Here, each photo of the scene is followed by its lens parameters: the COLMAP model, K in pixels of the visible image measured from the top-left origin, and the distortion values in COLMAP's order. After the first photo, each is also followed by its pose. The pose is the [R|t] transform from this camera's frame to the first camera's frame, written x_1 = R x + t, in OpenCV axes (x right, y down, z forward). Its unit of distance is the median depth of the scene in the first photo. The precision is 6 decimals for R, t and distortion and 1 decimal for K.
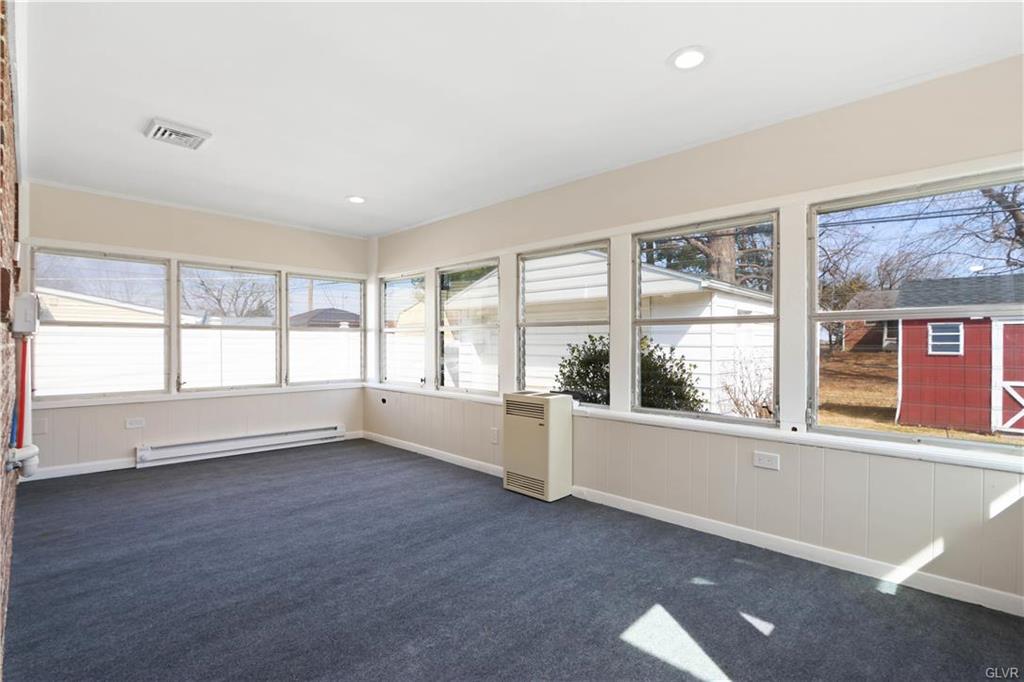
lens RADIAL K [[481.4, 0, 513.9], [0, 481.4, 346.4], [0, 0, 1]] dist [-0.018118, 0.000422]
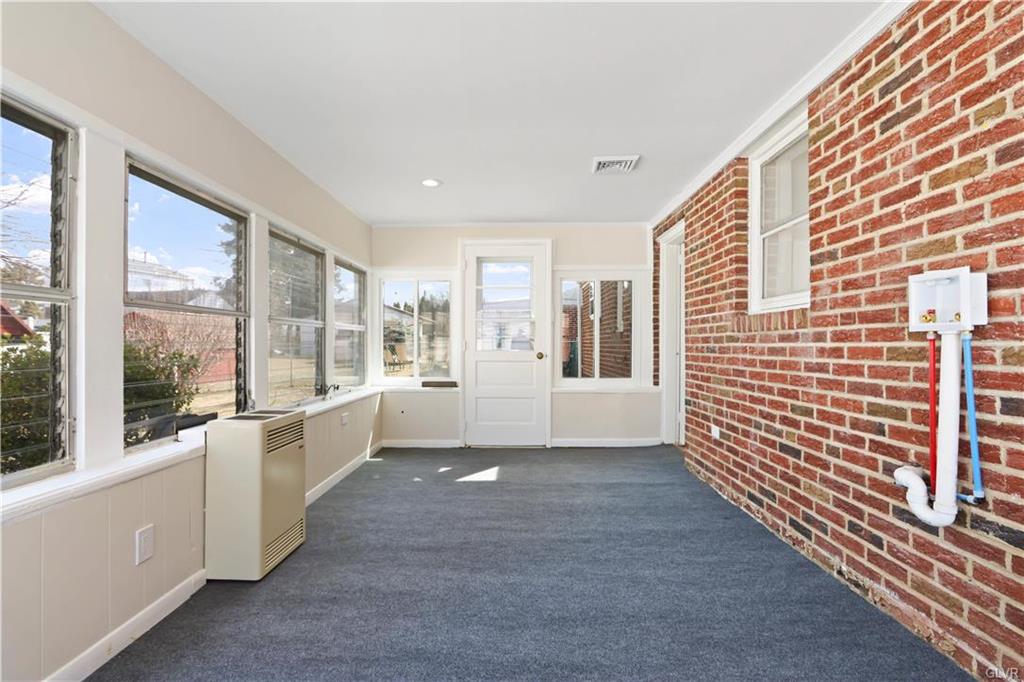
lens RADIAL K [[481.4, 0, 513.9], [0, 481.4, 346.4], [0, 0, 1]] dist [-0.018118, 0.000422]
pose [[-0.691165, -0.004421, 0.722683, -0.850238], [0.003223, 0.999952, 0.009200, -0.002048], [-0.722689, 0.008687, -0.691118, 1.499694]]
